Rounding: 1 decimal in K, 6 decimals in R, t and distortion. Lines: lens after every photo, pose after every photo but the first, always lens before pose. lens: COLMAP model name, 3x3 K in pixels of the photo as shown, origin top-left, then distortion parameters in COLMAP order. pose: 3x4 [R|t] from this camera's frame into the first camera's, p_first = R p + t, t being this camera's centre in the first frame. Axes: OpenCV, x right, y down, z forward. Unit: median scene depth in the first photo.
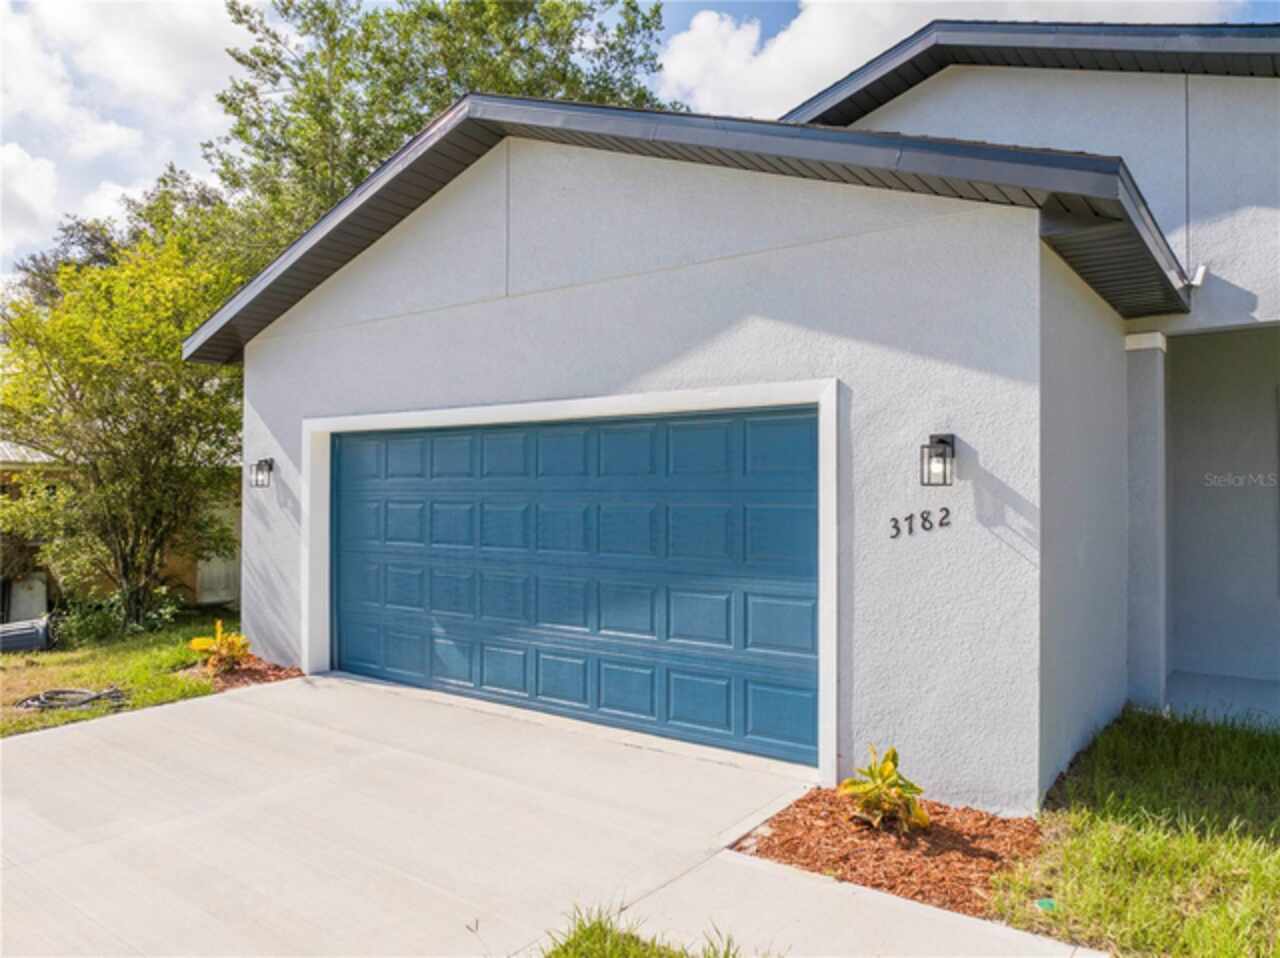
lens RADIAL K [[909.7, 0, 654.1], [0, 909.7, 476.4], [0, 0, 1]] dist [-0.036771, 0.001154]
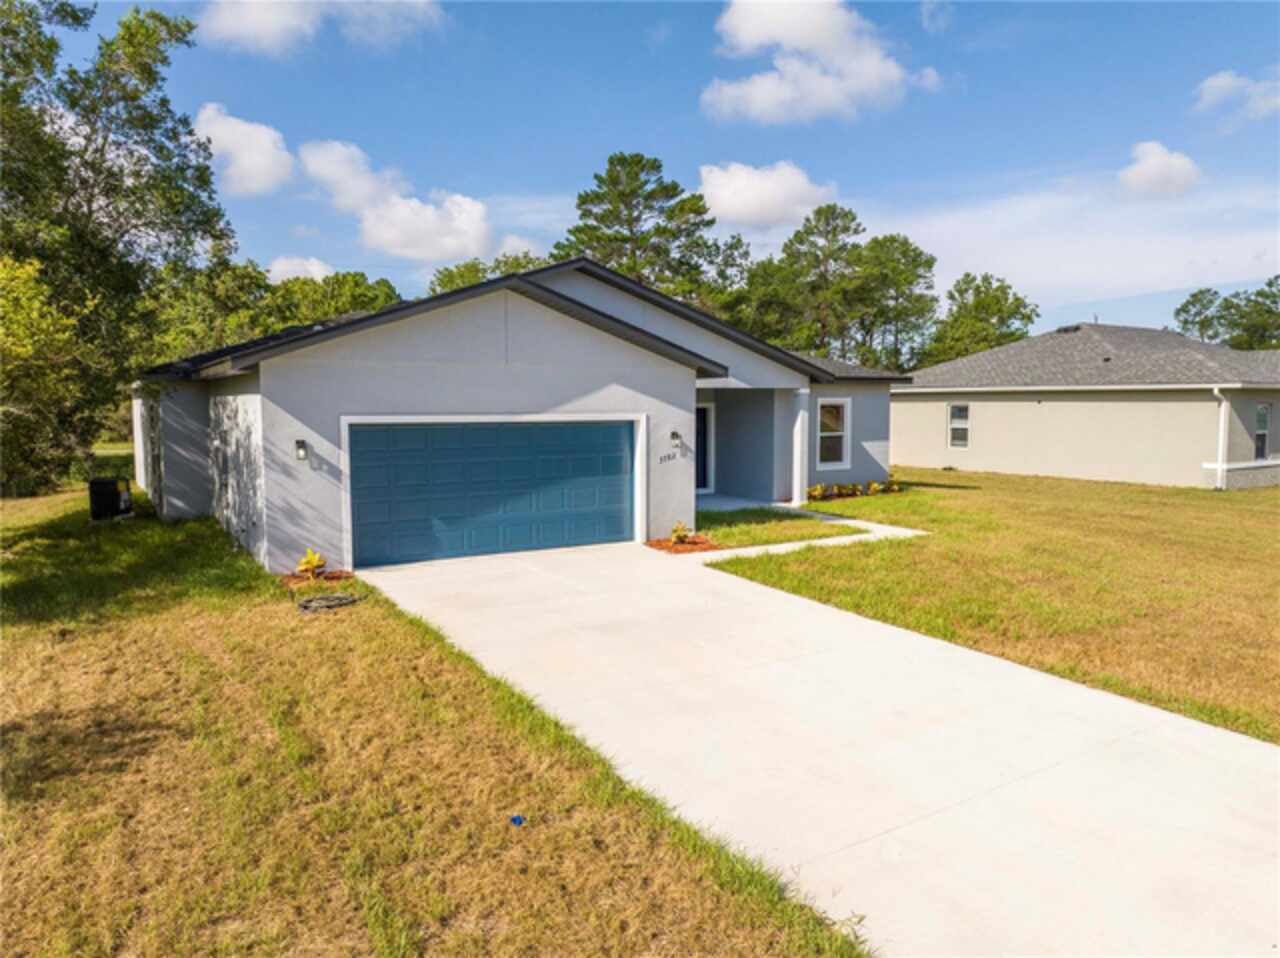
lens RADIAL K [[900.9, 0, 648.2], [0, 900.9, 473.7], [0, 0, 1]] dist [-0.005163, -0.066787]
pose [[0.356521, -0.078877, 0.930952, -1.574627], [-0.015743, 0.995781, 0.090398, -0.106272], [-0.934155, -0.046885, 0.353775, -0.065310]]
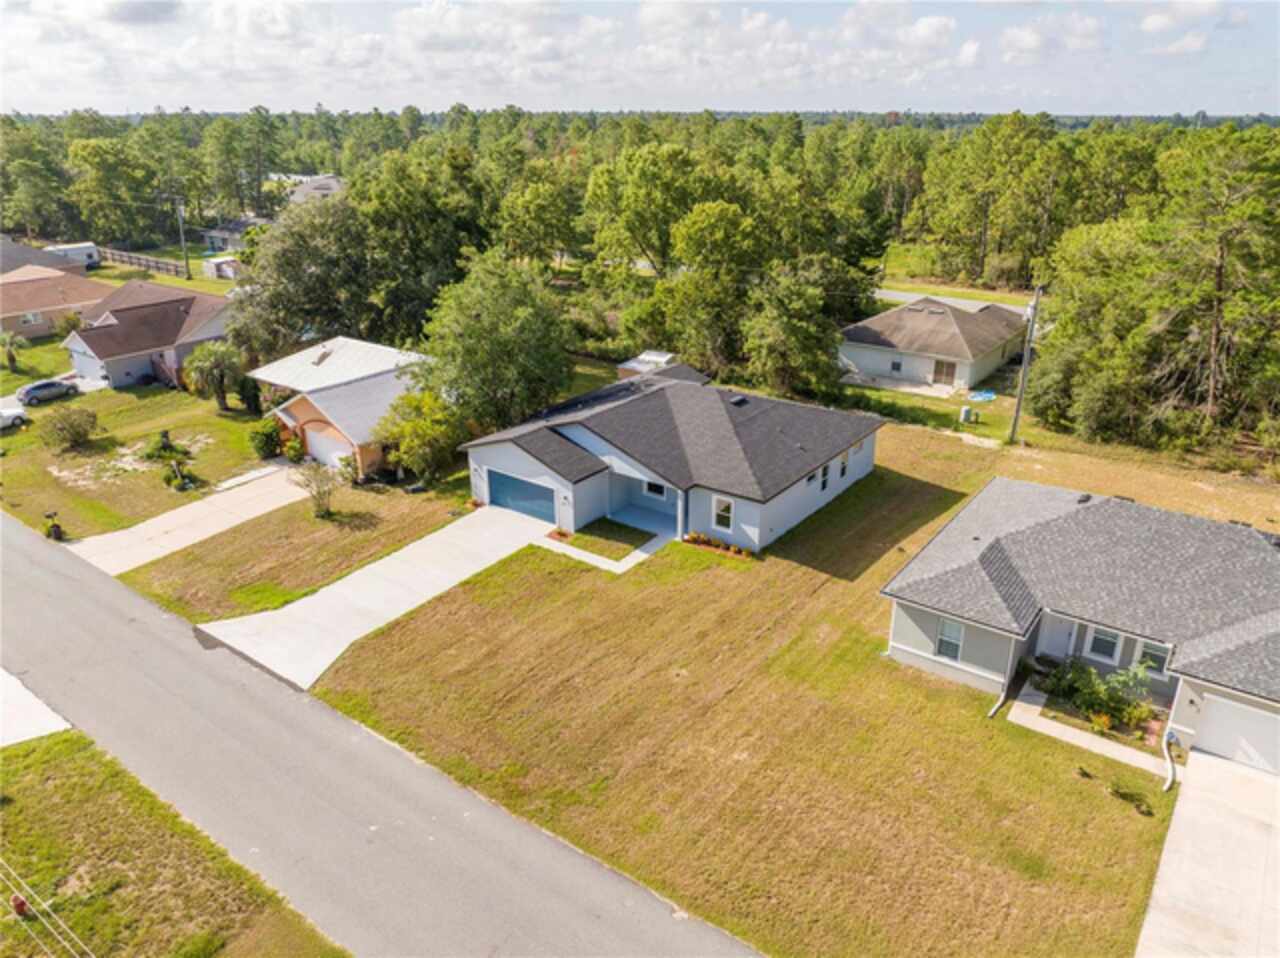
lens RADIAL K [[904.6, 0, 646.5], [0, 904.6, 473.5], [0, 0, 1]] dist [-0.046899, 0.019643]
pose [[0.999993, -0.003272, -0.001942, 0.650376], [0.003766, 0.923846, 0.382746, -2.127738], [0.000541, -0.382751, 0.923852, -4.196059]]
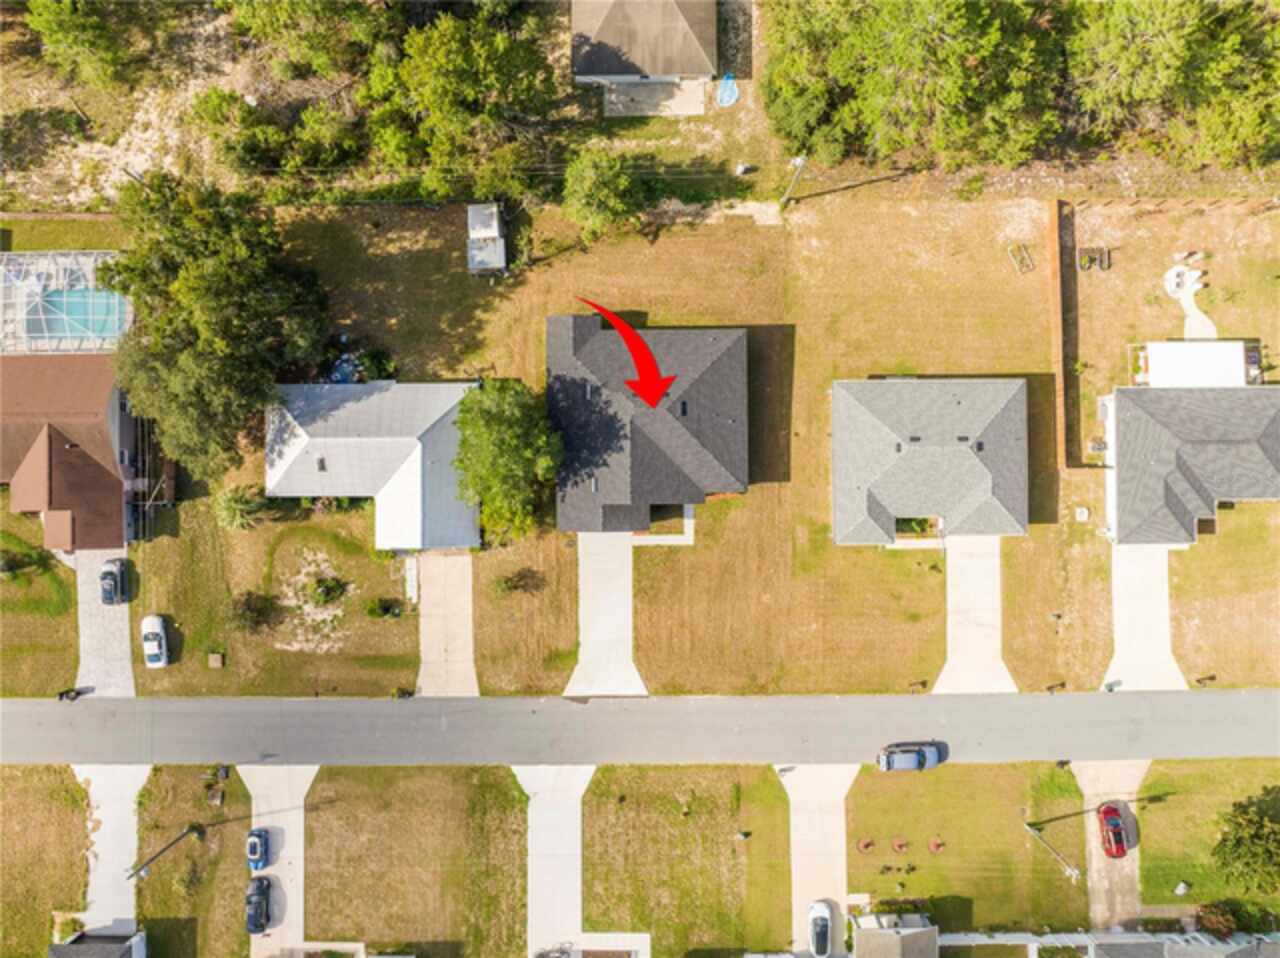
lens RADIAL K [[900.9, 0, 648.2], [0, 900.9, 473.7], [0, 0, 1]] dist [-0.005163, -0.066787]
pose [[0.800625, -0.599153, 0.003781, 0.527947], [-0.004580, 0.000191, 0.999989, -9.339485], [-0.599148, -0.800634, -0.002591, 0.964164]]
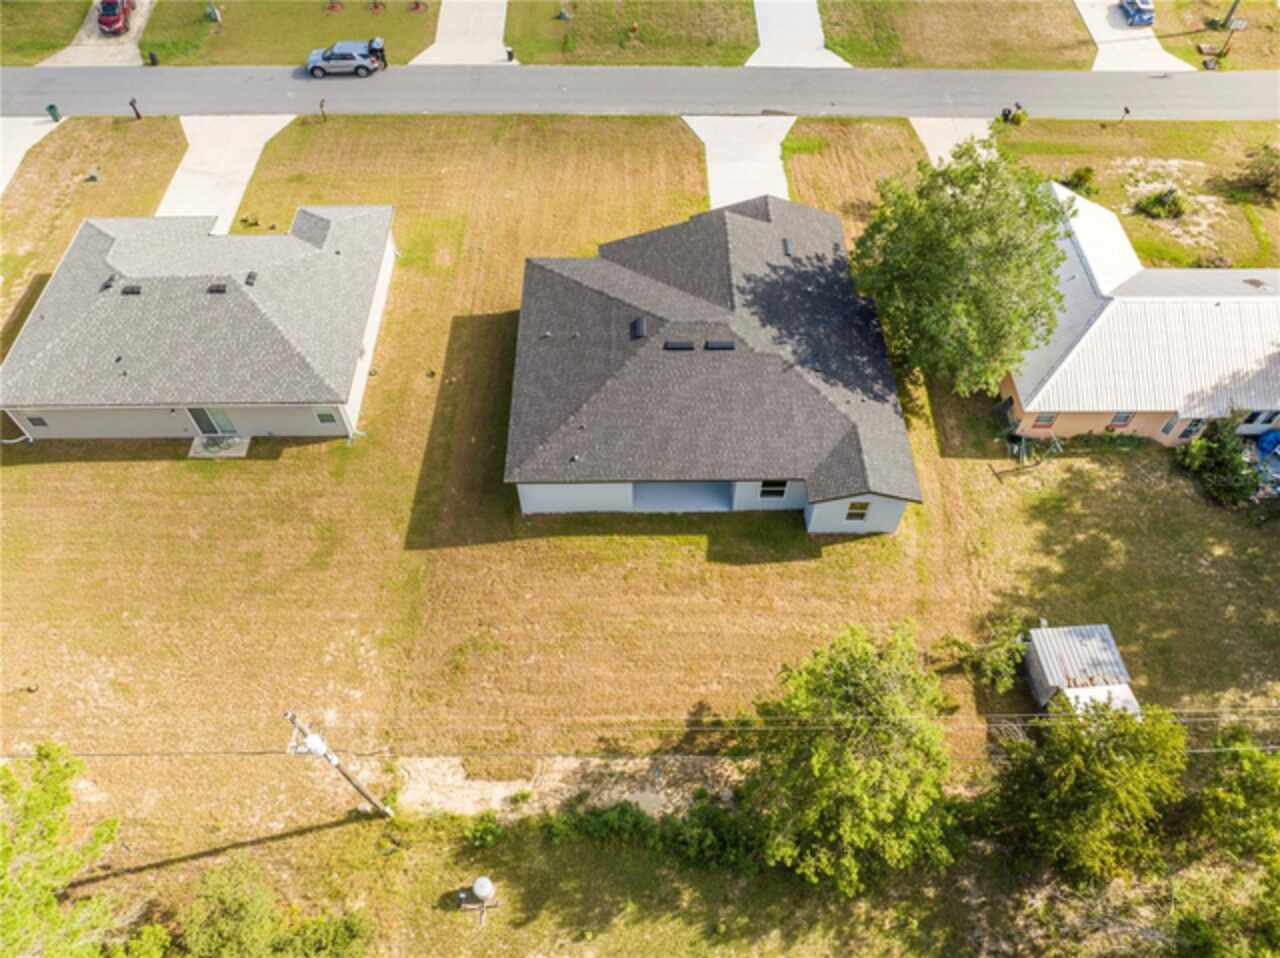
lens RADIAL K [[904.6, 0, 646.5], [0, 904.6, 473.5], [0, 0, 1]] dist [-0.046899, 0.019643]
pose [[-0.796023, 0.485610, -0.361291, 3.279601], [0.004724, 0.601877, 0.798575, -3.705235], [0.605248, 0.633977, -0.481402, 4.060123]]
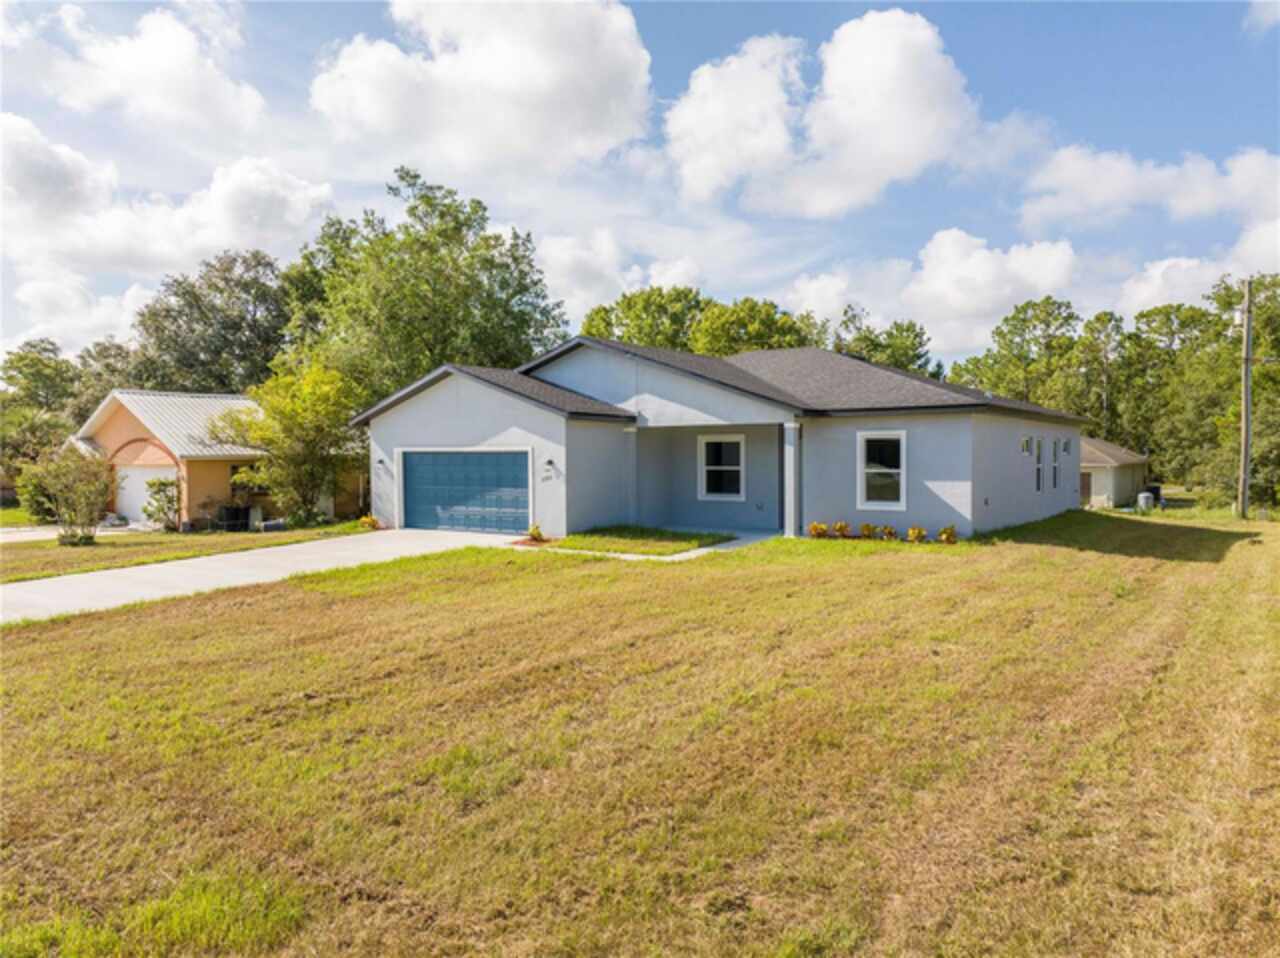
lens RADIAL K [[904.6, 0, 646.5], [0, 904.6, 473.5], [0, 0, 1]] dist [-0.046899, 0.019643]
pose [[0.999642, -0.011117, 0.024335, 0.384098], [0.009975, 0.998866, 0.046563, -0.102570], [-0.024825, -0.046304, 0.998619, -2.010959]]
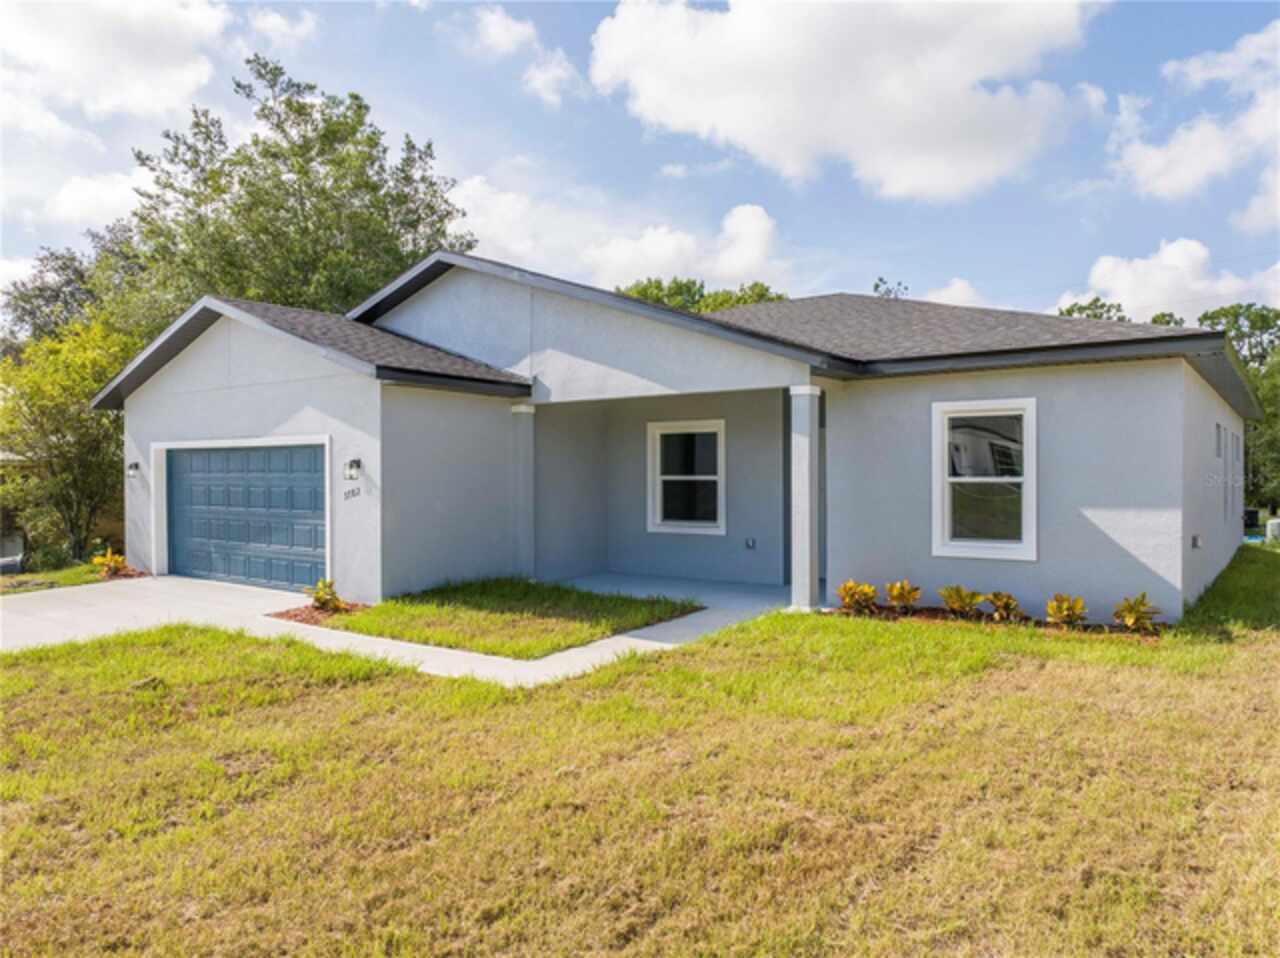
lens RADIAL K [[904.6, 0, 646.5], [0, 904.6, 473.5], [0, 0, 1]] dist [-0.046899, 0.019643]
pose [[0.999968, -0.007226, 0.003327, 0.611560], [0.007147, 0.999708, 0.023067, -0.031550], [-0.003493, -0.023042, 0.999728, -0.834665]]
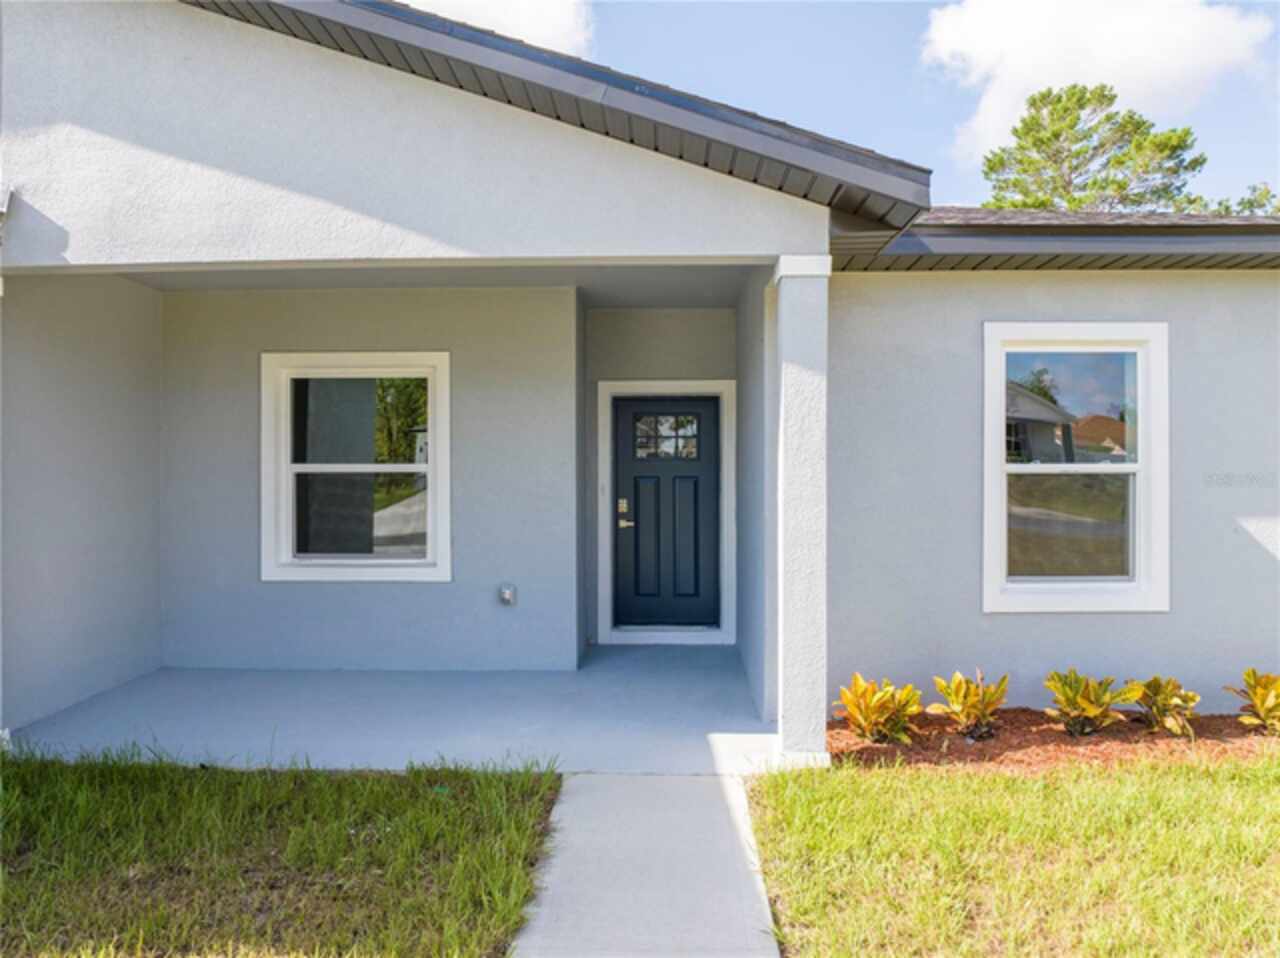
lens RADIAL K [[904.6, 0, 646.5], [0, 904.6, 473.5], [0, 0, 1]] dist [-0.046899, 0.019643]
pose [[0.817467, -0.008133, 0.575918, 0.432544], [-0.008070, 0.999640, 0.025571, -0.002912], [-0.575919, -0.025552, 0.817108, 0.008252]]
